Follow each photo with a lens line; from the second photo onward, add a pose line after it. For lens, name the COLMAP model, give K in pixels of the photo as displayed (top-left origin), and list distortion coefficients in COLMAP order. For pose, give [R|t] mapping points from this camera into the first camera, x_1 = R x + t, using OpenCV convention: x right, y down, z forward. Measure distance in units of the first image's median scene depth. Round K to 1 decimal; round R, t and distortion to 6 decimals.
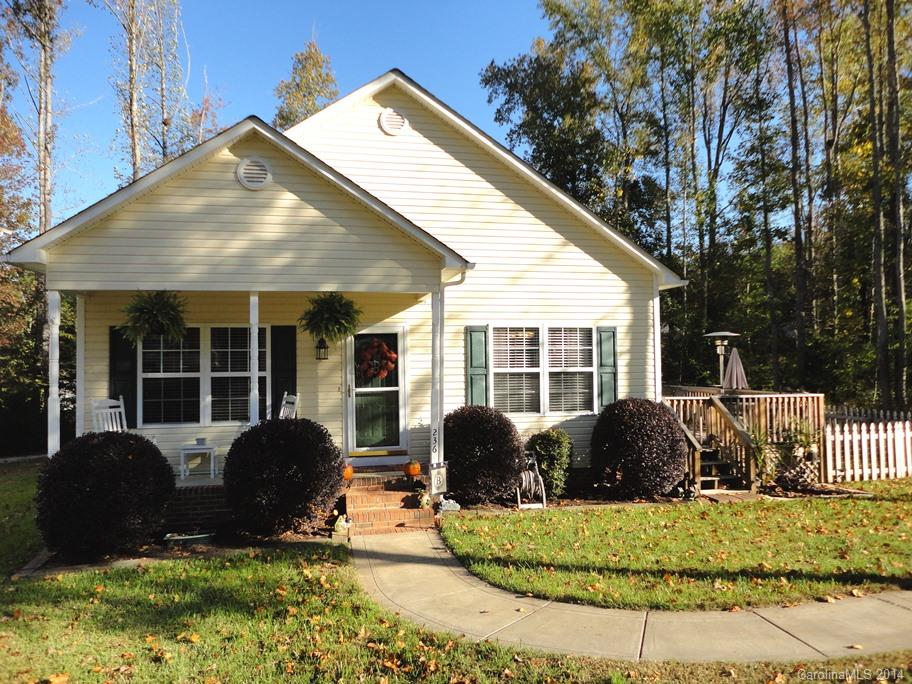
lens RADIAL K [[640.1, 0, 454.4], [0, 640.1, 343.7], [0, 0, 1]] dist [-0.005746, 0.003510]
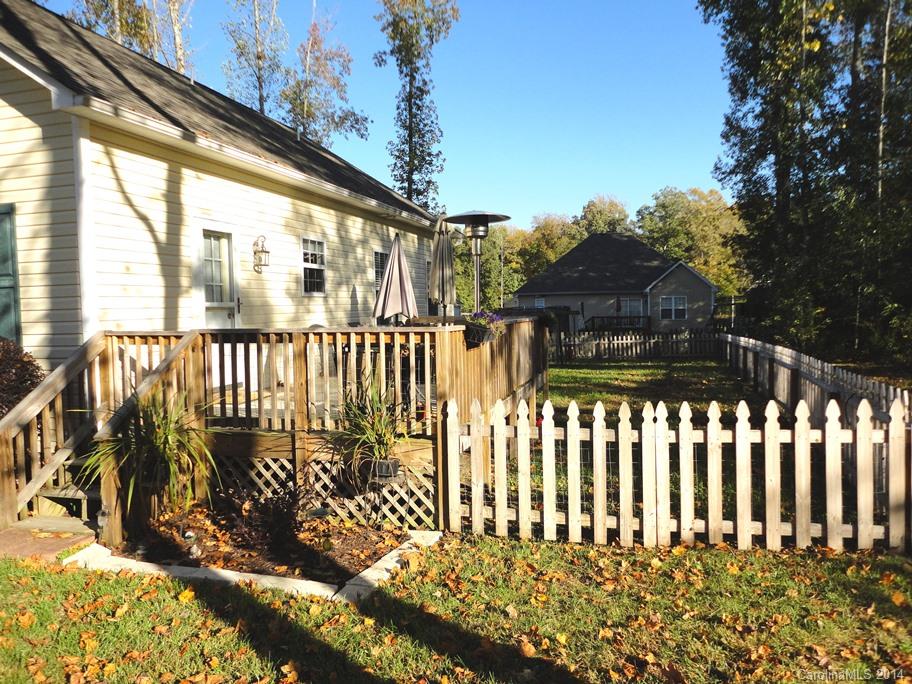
lens RADIAL K [[640.1, 0, 454.6], [0, 640.1, 340.3], [0, 0, 1]] dist [-0.005746, 0.003510]
pose [[0.894513, 0.014927, -0.446792, 0.901304], [0.029238, 0.995349, 0.091790, 0.055800], [0.446084, -0.095171, 0.889916, 0.726170]]
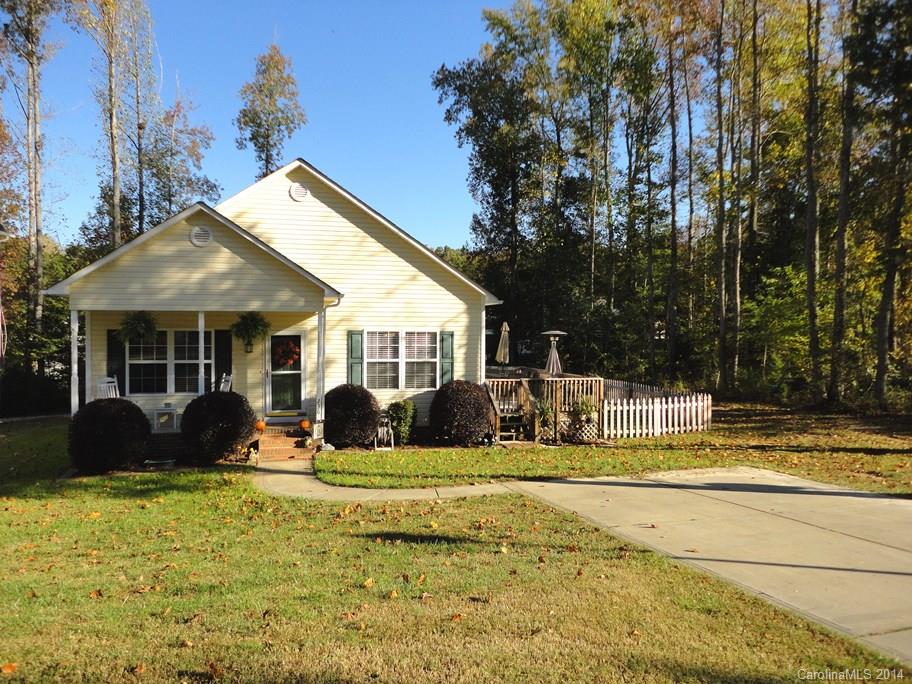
lens RADIAL K [[640.1, 0, 456.5], [0, 640.1, 342.2], [0, 0, 1]] dist [-0.005746, 0.003510]
pose [[0.999197, 0.015899, 0.036785, 0.219322], [-0.017504, 0.998889, 0.043746, -0.070917], [-0.036049, -0.044354, 0.998365, -0.508879]]
